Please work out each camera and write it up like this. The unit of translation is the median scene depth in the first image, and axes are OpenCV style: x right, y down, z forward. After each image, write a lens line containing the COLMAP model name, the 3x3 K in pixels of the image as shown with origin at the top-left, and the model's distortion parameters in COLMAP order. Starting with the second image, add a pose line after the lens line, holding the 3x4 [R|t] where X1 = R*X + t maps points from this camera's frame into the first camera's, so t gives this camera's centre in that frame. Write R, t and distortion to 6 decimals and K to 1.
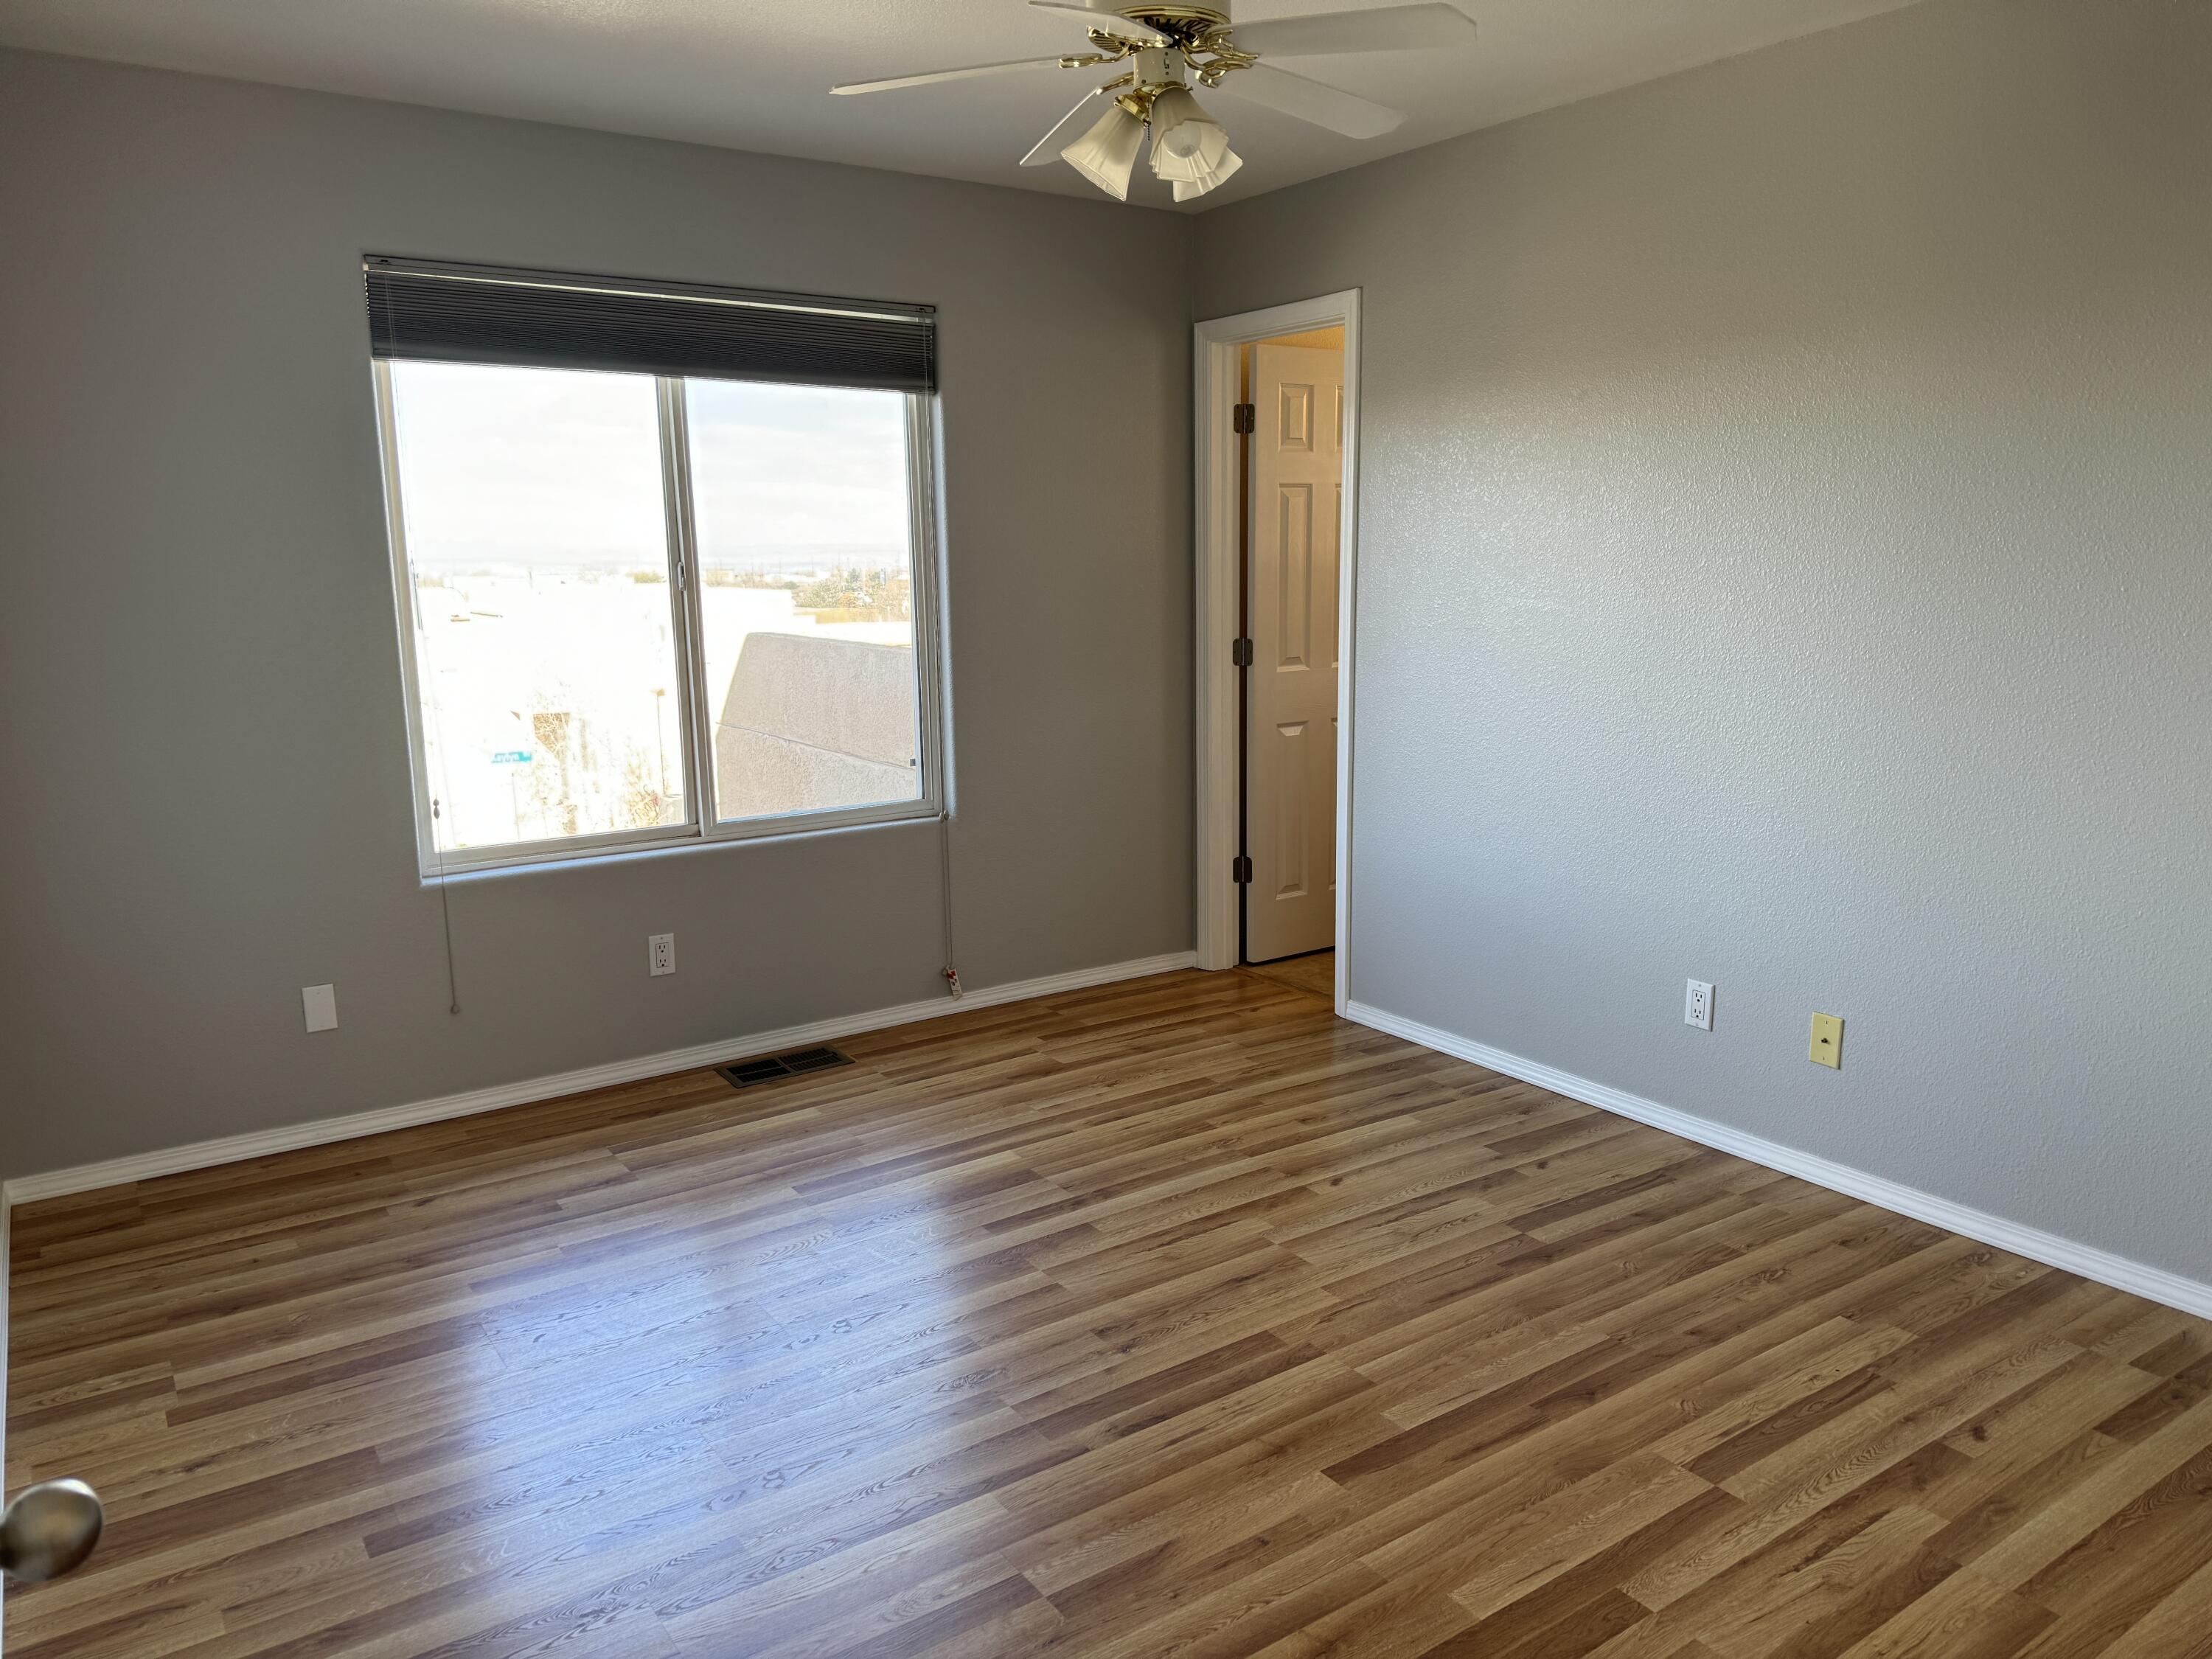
lens RADIAL K [[1553.1, 0, 1153.0], [0, 1553.1, 855.0], [0, 0, 1]] dist [0.045067, -0.047363]
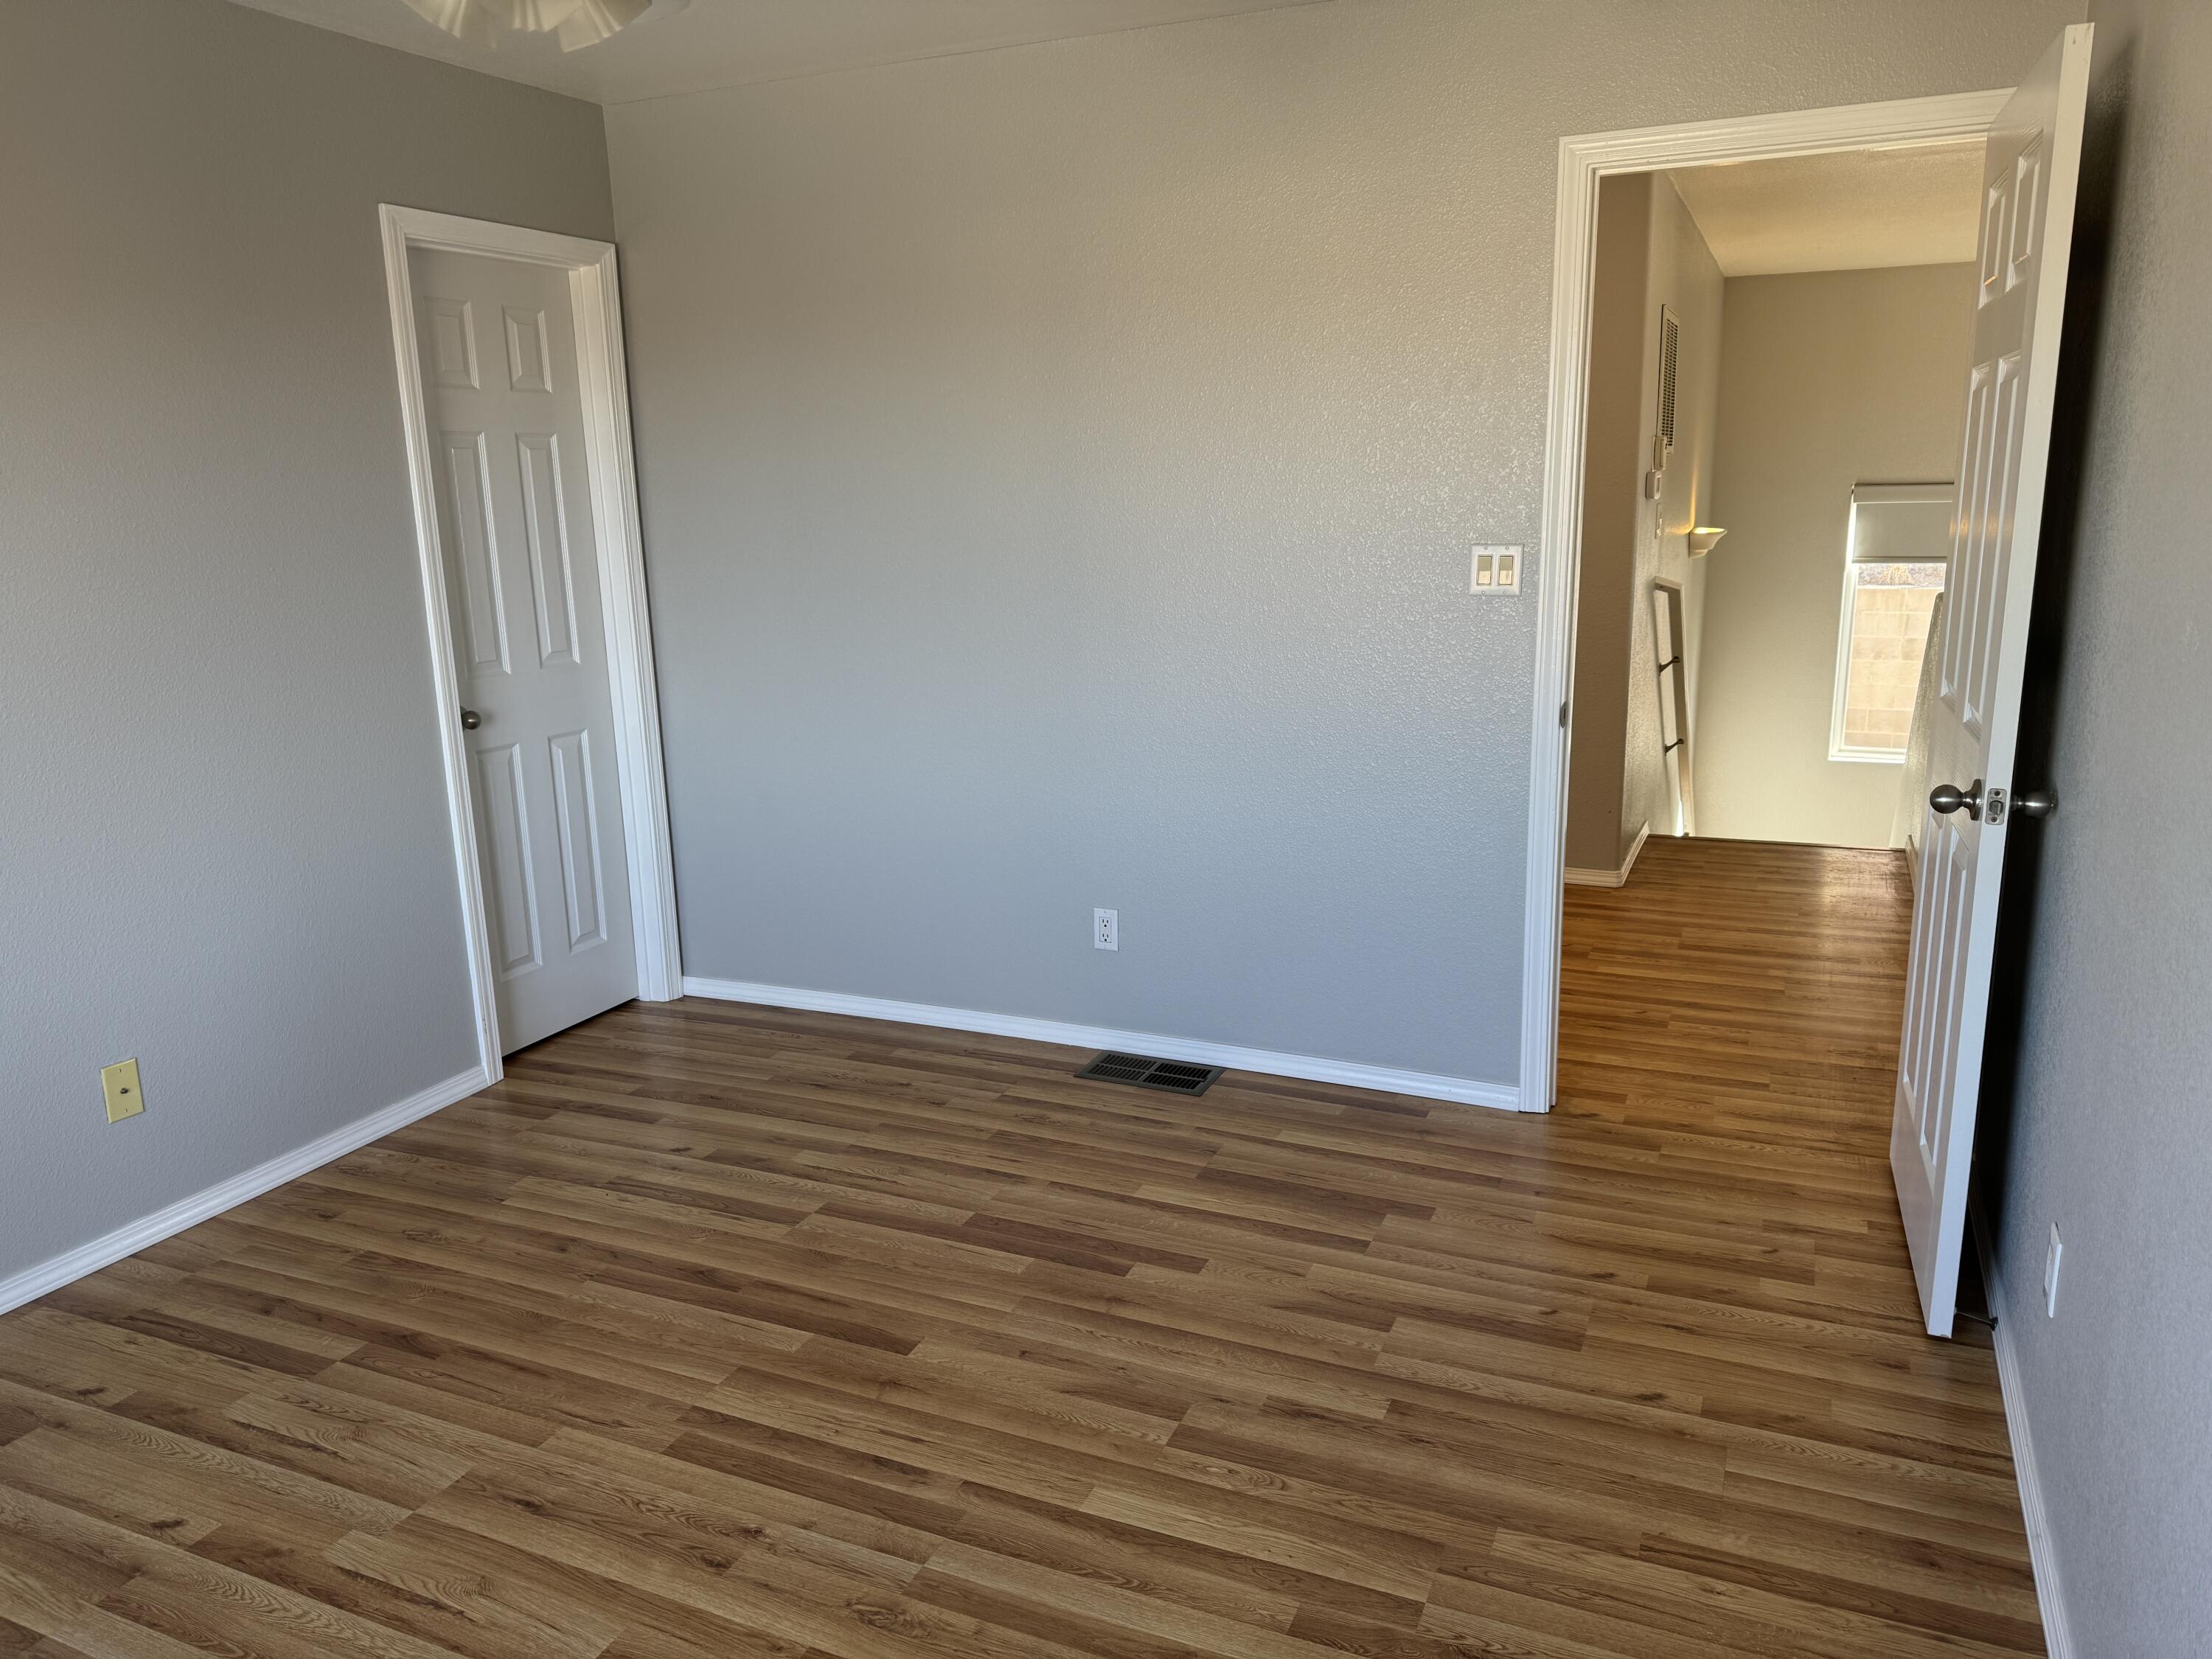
lens RADIAL K [[1553.1, 0, 1086.5], [0, 1553.1, 805.1], [0, 0, 1]] dist [0.045067, -0.047363]
pose [[-0.506980, -0.150358, 0.848742, -0.603180], [0.190479, 0.940782, 0.280442, -0.186470], [-0.840648, 0.303846, -0.448318, 0.913819]]
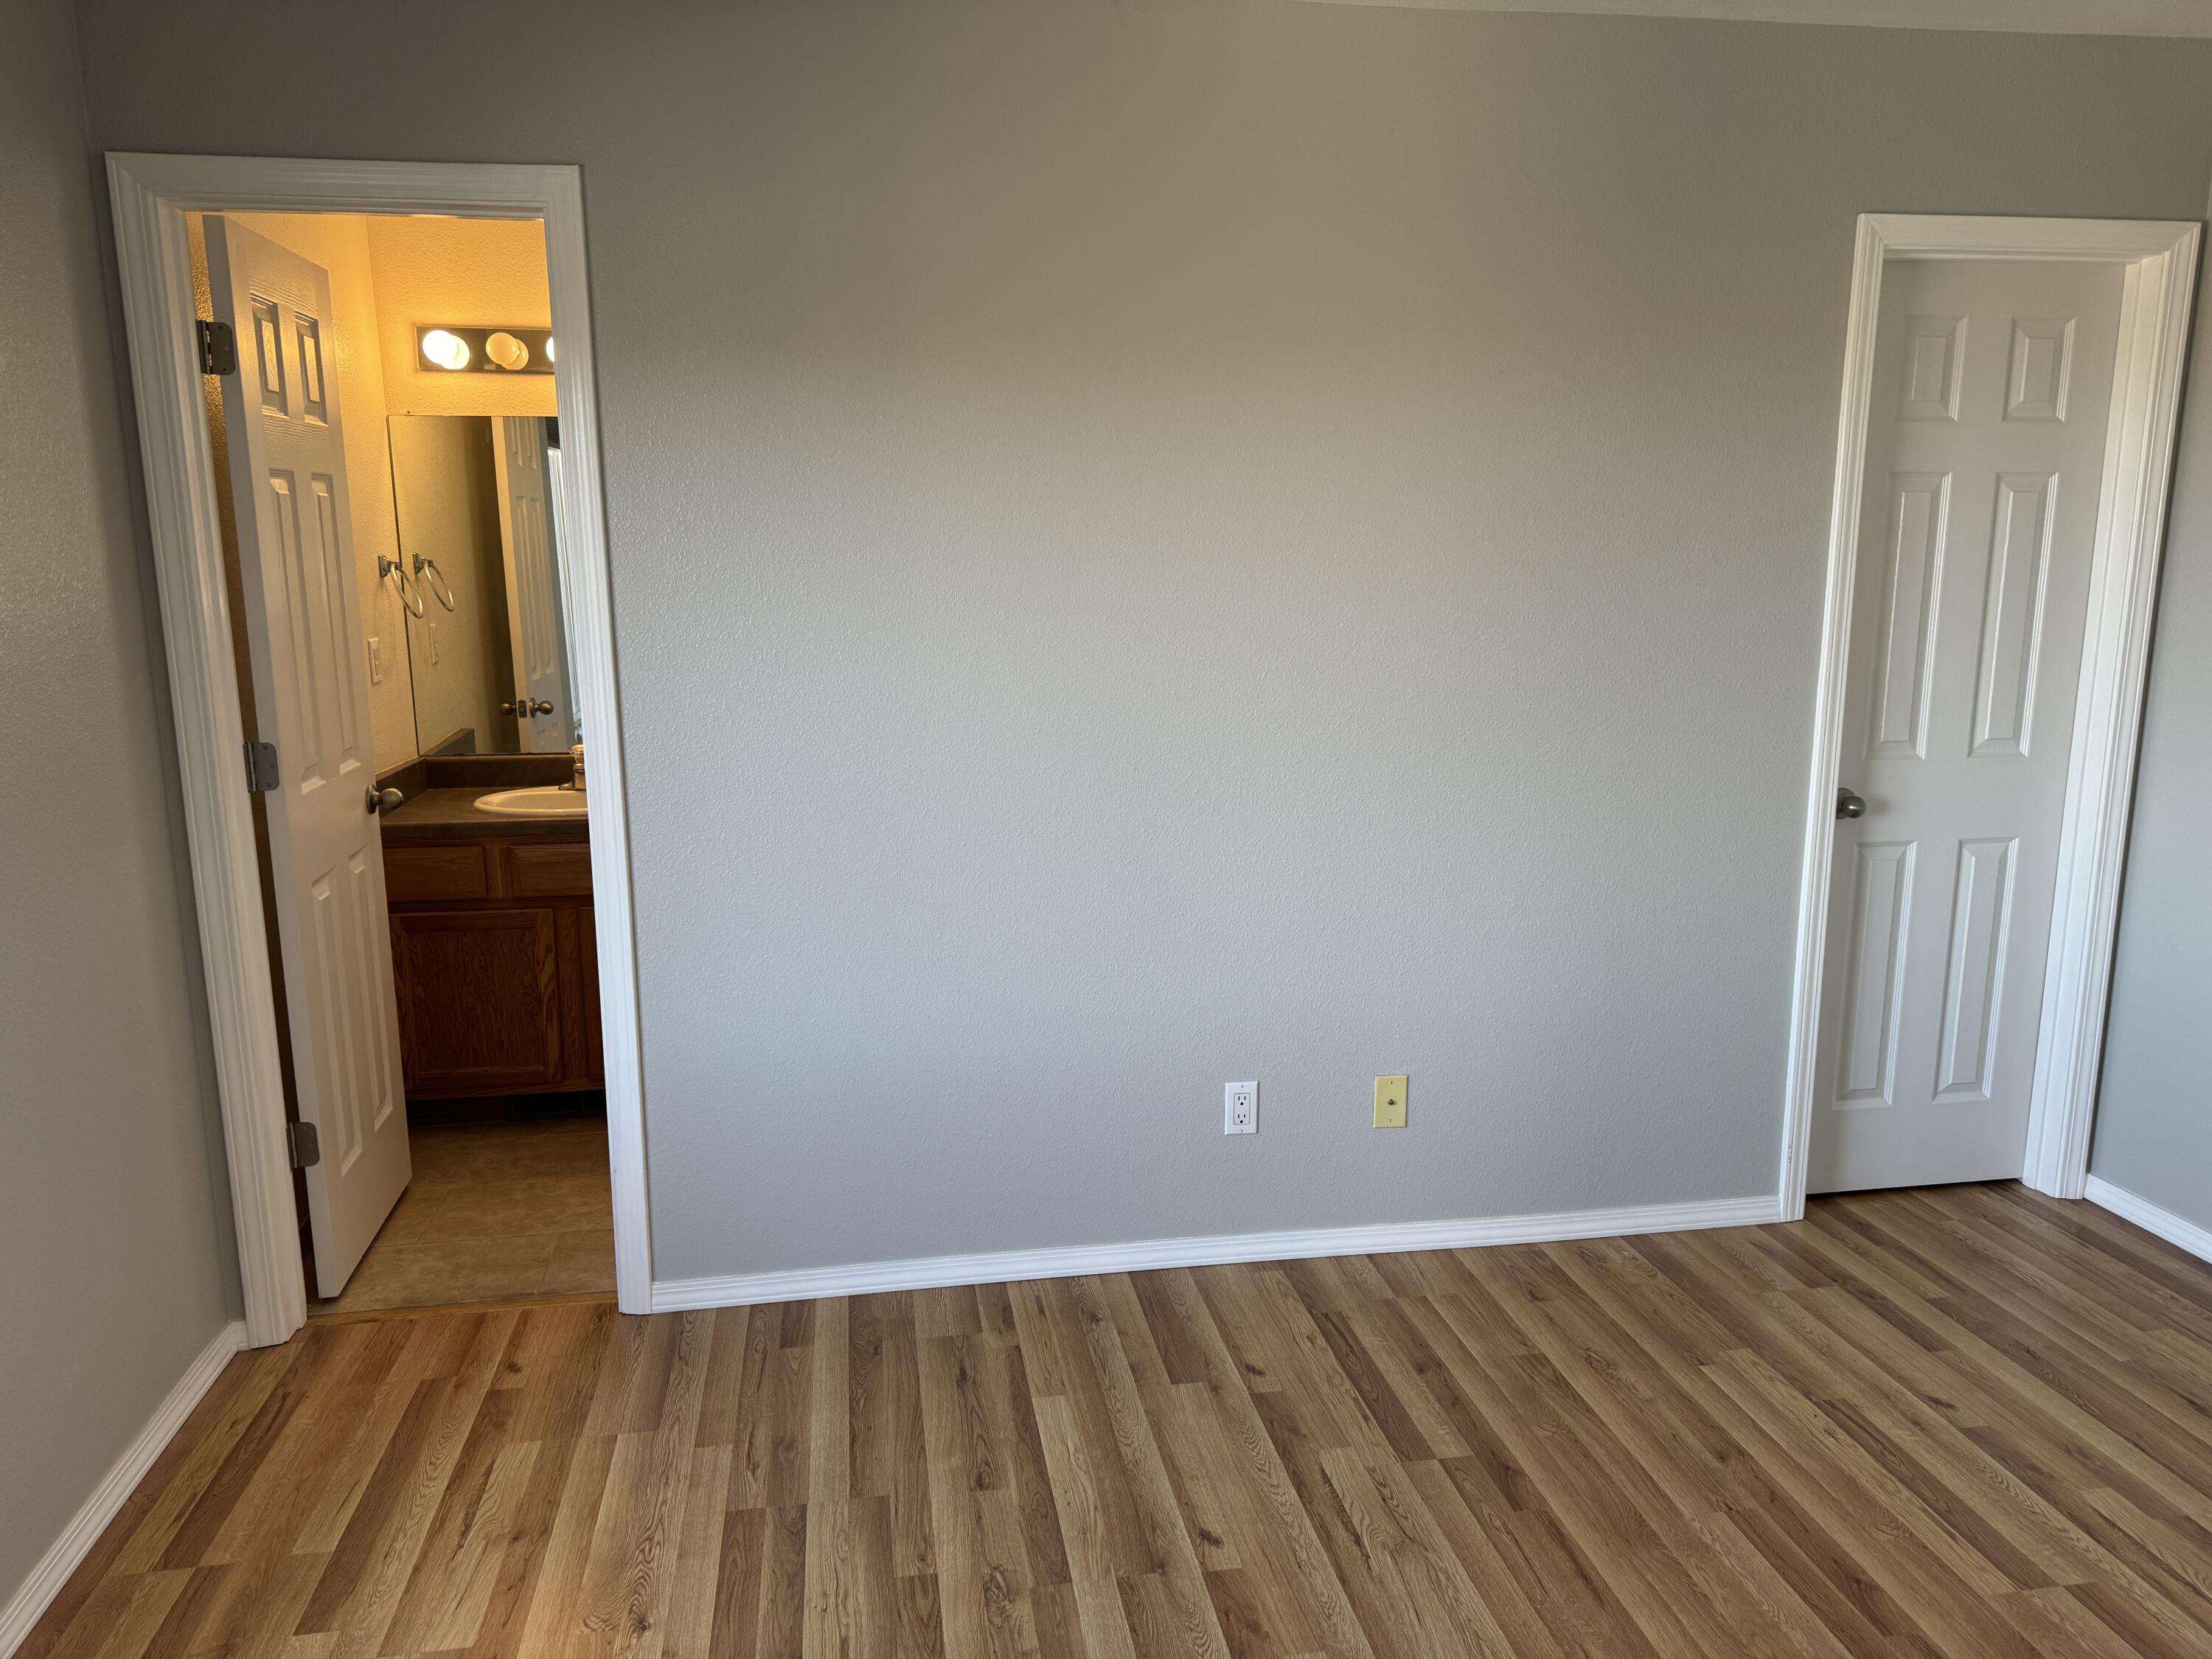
lens RADIAL K [[1553.1, 0, 1122.2], [0, 1553.1, 826.4], [0, 0, 1]] dist [0.045067, -0.047363]
pose [[0.422016, -0.155677, 0.893122, -0.467257], [0.162848, 0.982140, 0.094245, -0.165189], [-0.891842, 0.105671, 0.439831, 0.732172]]
